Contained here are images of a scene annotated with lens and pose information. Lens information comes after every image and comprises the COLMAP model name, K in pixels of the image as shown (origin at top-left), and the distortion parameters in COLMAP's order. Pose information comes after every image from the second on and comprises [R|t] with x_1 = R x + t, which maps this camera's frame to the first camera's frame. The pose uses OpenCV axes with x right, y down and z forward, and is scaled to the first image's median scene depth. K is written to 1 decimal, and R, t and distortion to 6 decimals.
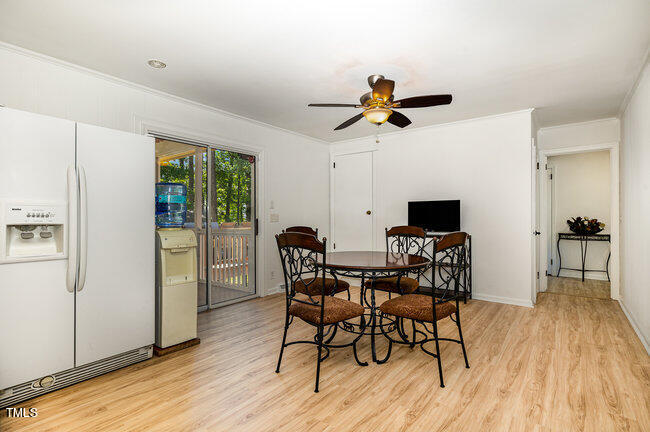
lens RADIAL K [[318.6, 0, 328.8], [0, 318.6, 216.7], [0, 0, 1]] dist [0.000646, -0.000601]
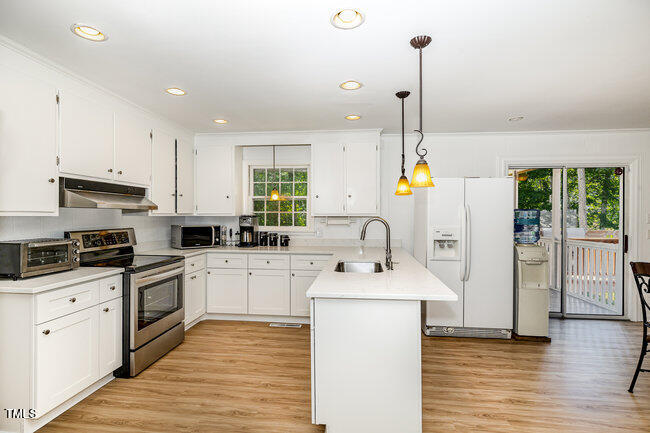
lens RADIAL K [[318.6, 0, 328.8], [0, 318.6, 217.2], [0, 0, 1]] dist [0.000646, -0.000601]
pose [[0.520305, 0.011045, -0.853909, 0.211092], [-0.001651, 0.999927, 0.011928, -0.099526], [0.853979, -0.004797, 0.520285, -0.393028]]
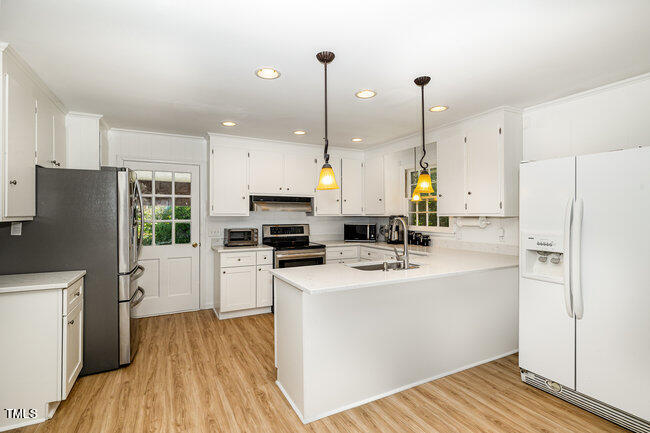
lens RADIAL K [[325.7, 0, 327.6], [0, 325.7, 213.3], [0, 0, 1]] dist [-0.000039, -0.000351]
pose [[-0.435305, -0.000154, -0.900283, 0.455060], [0.005674, 0.999980, -0.002914, -0.097568], [0.900265, -0.006377, -0.435296, 0.639708]]
